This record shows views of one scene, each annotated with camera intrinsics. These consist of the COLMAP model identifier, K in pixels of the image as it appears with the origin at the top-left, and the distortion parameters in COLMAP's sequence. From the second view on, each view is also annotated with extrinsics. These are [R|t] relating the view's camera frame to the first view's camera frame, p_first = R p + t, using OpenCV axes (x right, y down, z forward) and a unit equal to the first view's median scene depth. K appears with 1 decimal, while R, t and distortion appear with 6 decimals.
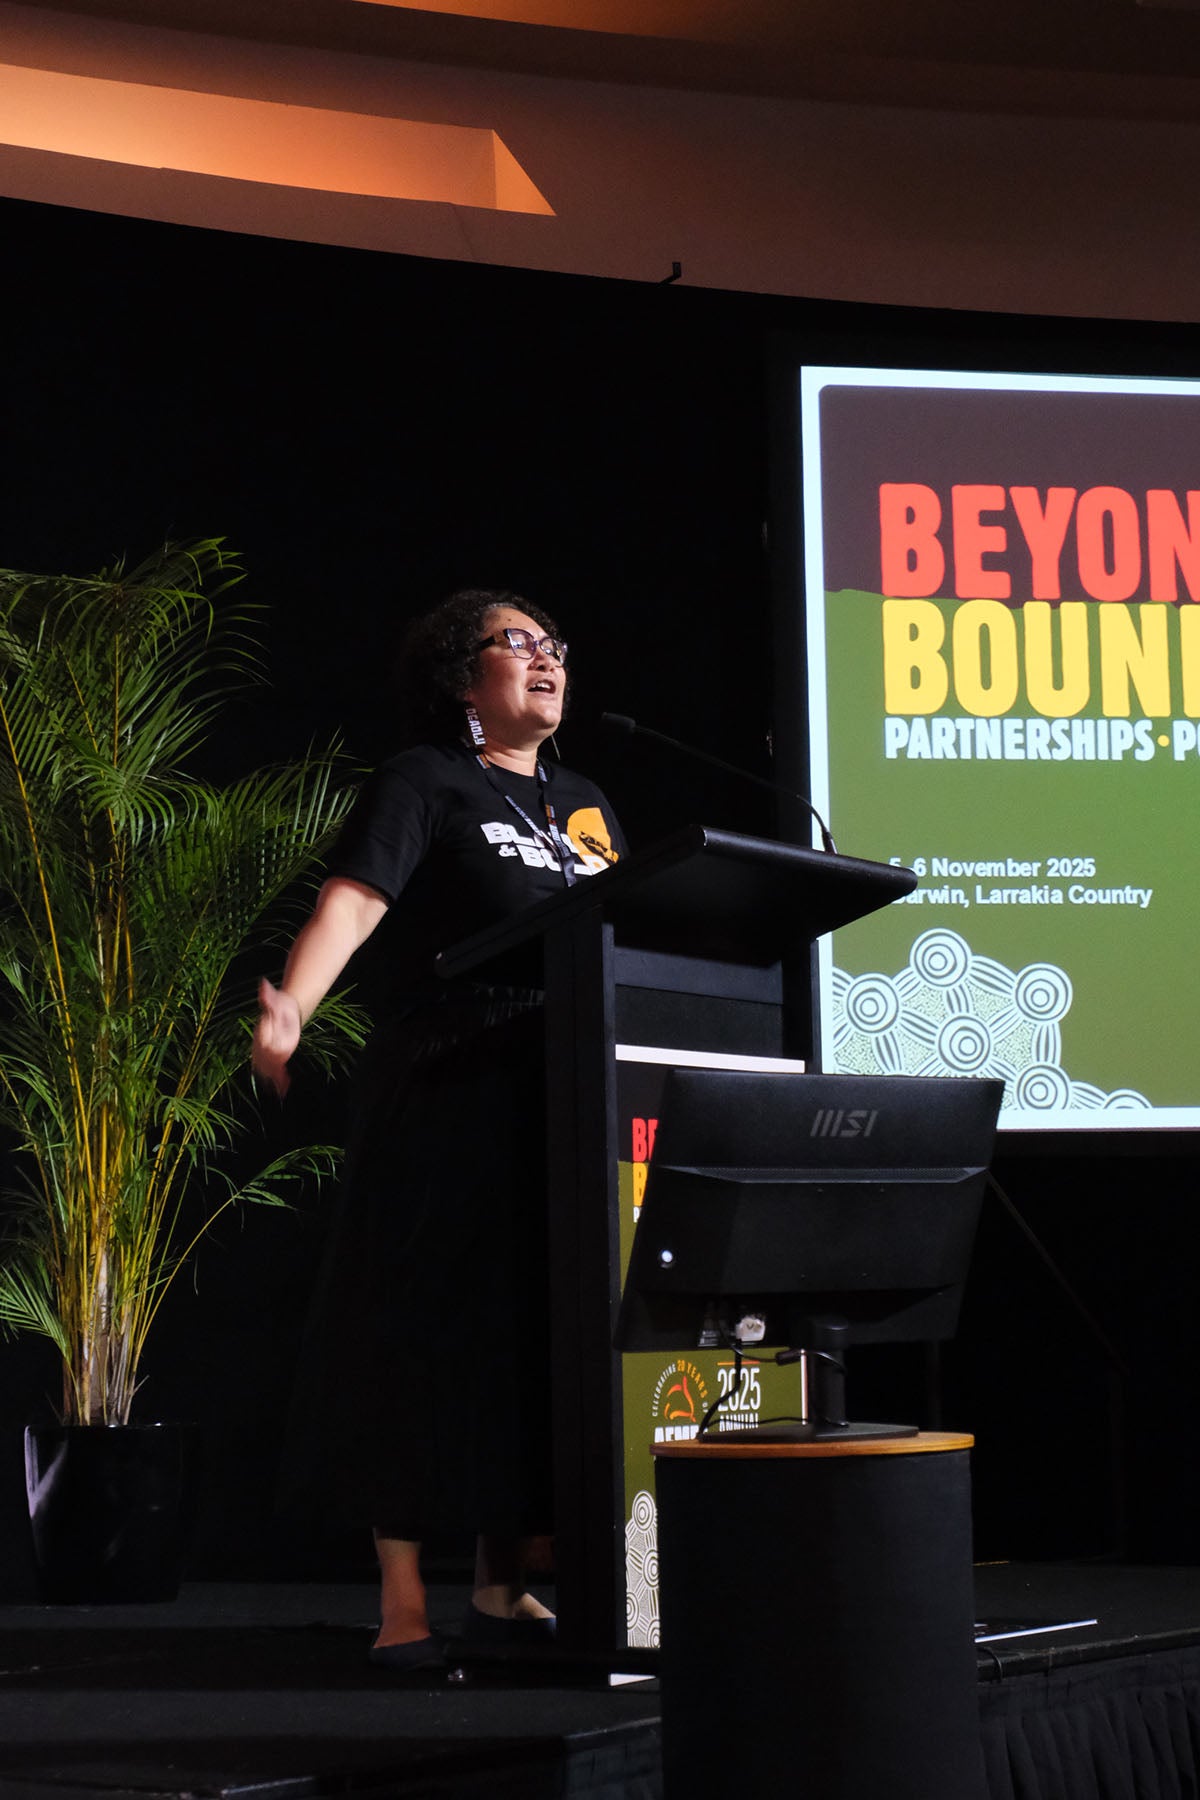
lens RADIAL K [[3437.0, 0, 600.0], [0, 3437.0, 900.0], [0, 0, 1]] dist [-0.060693, 0.146482]
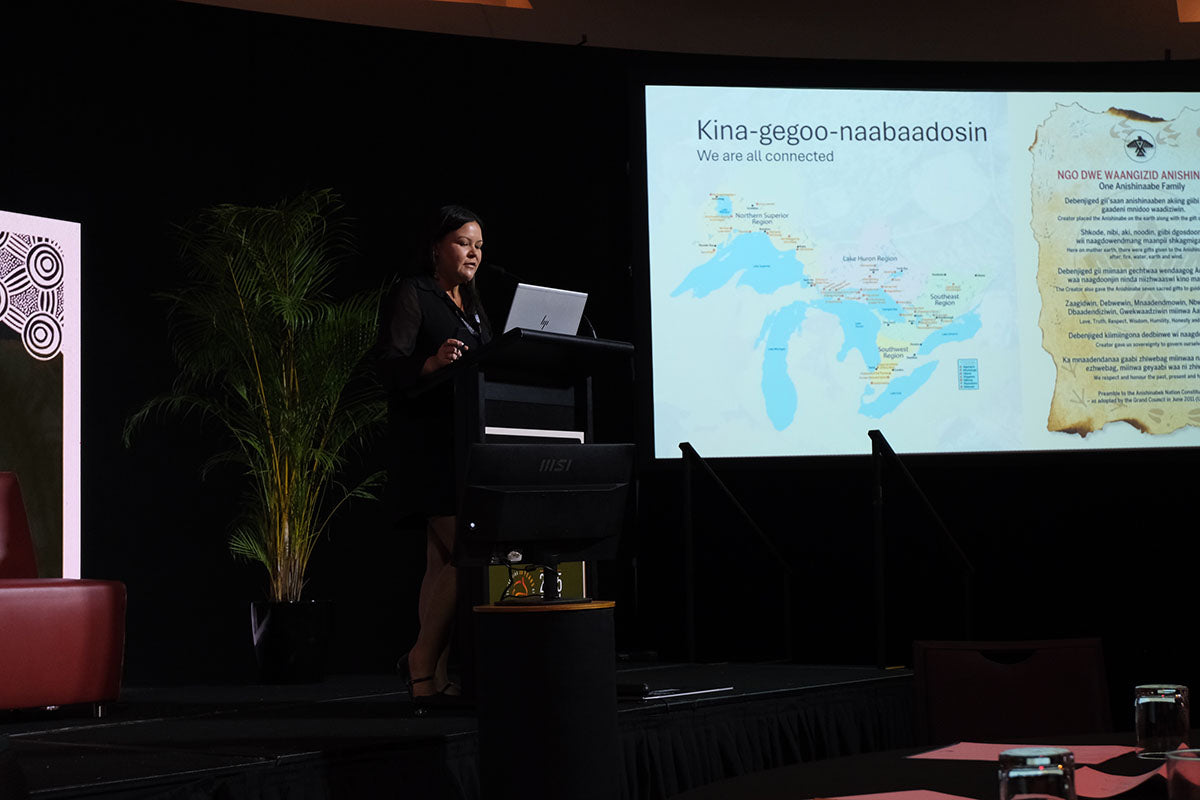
lens RADIAL K [[1796.9, 0, 600.0], [0, 1796.9, 400.0], [0, 0, 1]] dist [-0.049471, -0.049164]
pose [[0.999701, -0.009995, -0.022321, 0.076655], [0.010871, 0.999162, 0.039465, -0.014915], [0.021908, -0.039696, 0.998972, -0.110747]]
